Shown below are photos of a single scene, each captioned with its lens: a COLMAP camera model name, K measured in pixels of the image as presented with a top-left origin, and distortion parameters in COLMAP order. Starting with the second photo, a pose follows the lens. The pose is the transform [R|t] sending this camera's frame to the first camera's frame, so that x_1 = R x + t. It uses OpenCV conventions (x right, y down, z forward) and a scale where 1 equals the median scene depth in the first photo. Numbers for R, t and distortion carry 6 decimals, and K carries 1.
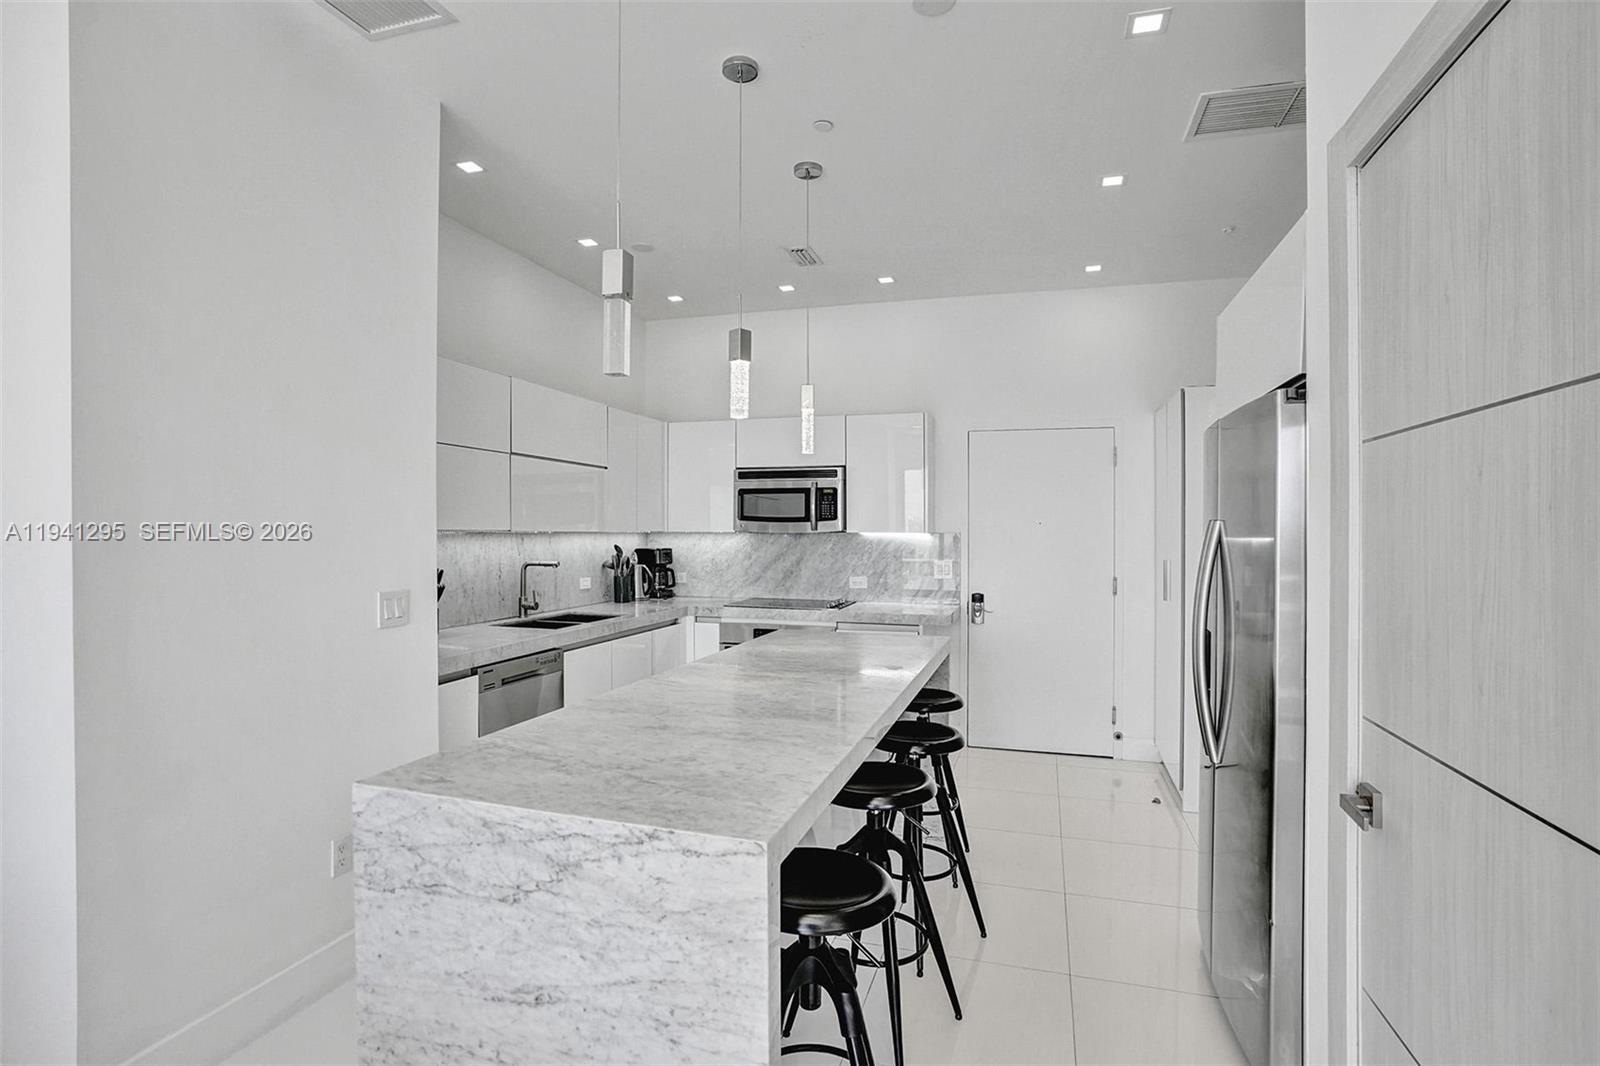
lens RADIAL K [[780.8, 0, 803.5], [0, 780.8, 535.1], [0, 0, 1]] dist [-0.059231, 0.017526]
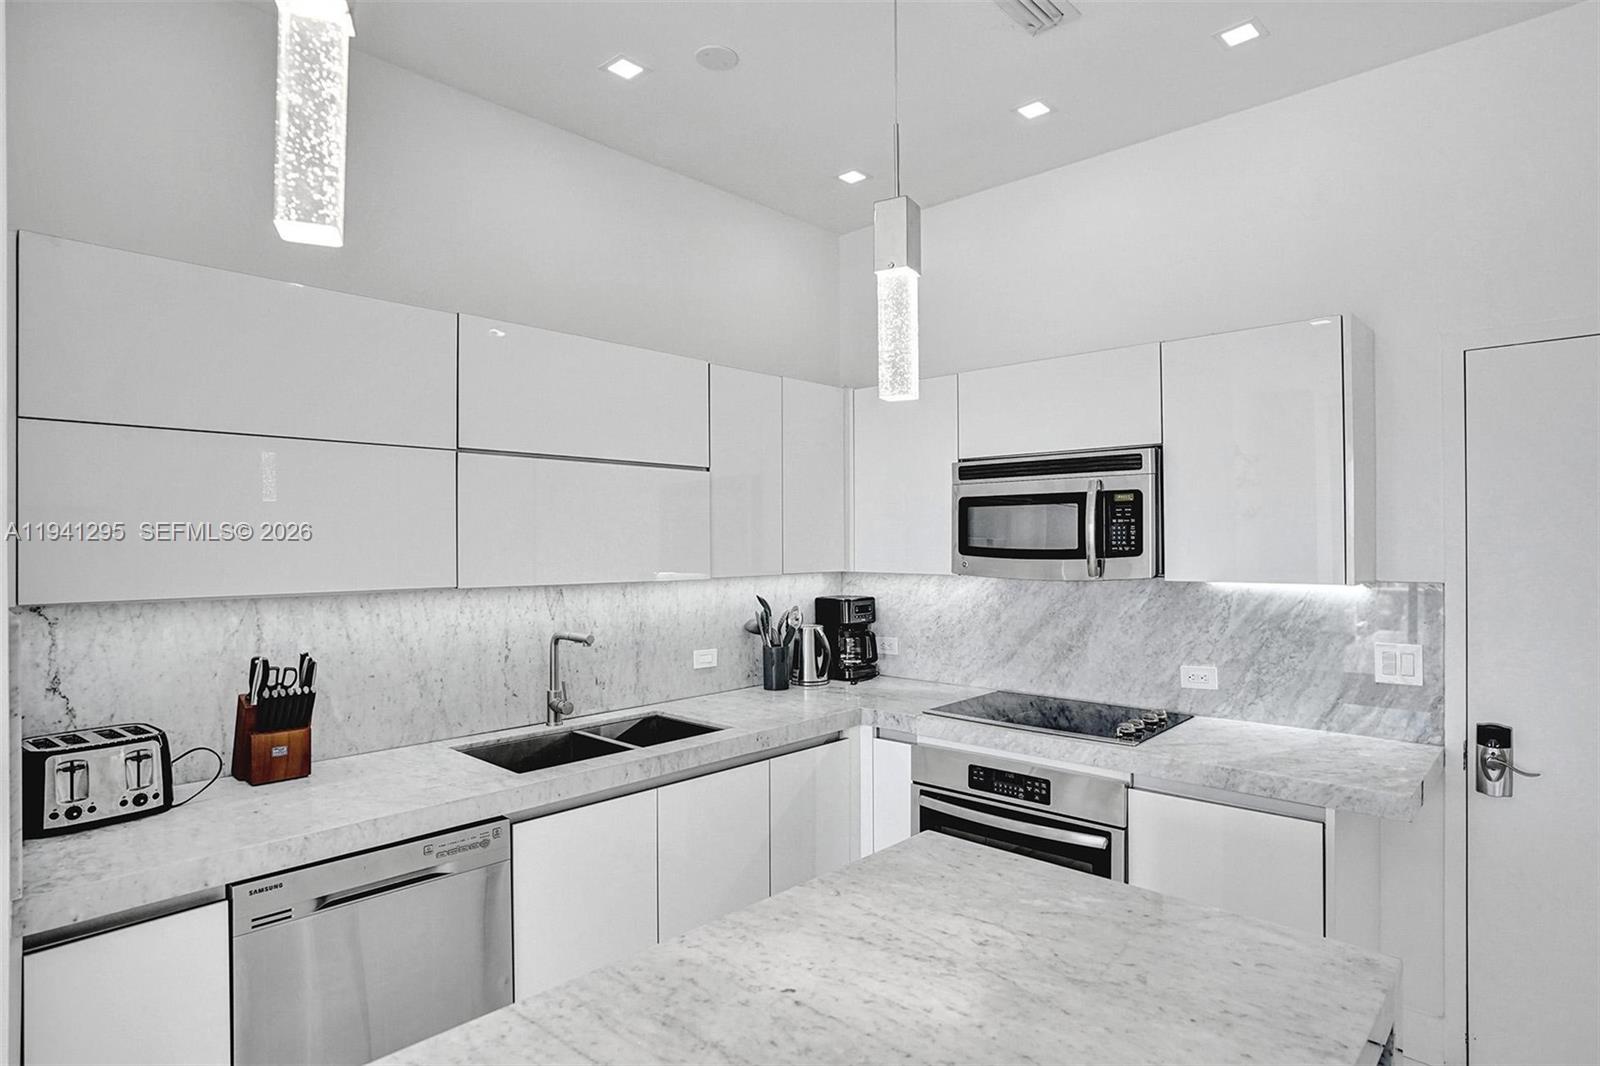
lens RADIAL K [[852.4, 0, 809.5], [0, 852.4, 538.7], [0, 0, 1]] dist [-0.033100, 0.006607]
pose [[0.897831, -0.008968, -0.440249, 0.088367], [0.005433, 0.999942, -0.009290, -0.025687], [0.440307, 0.005949, 0.897828, 0.417805]]
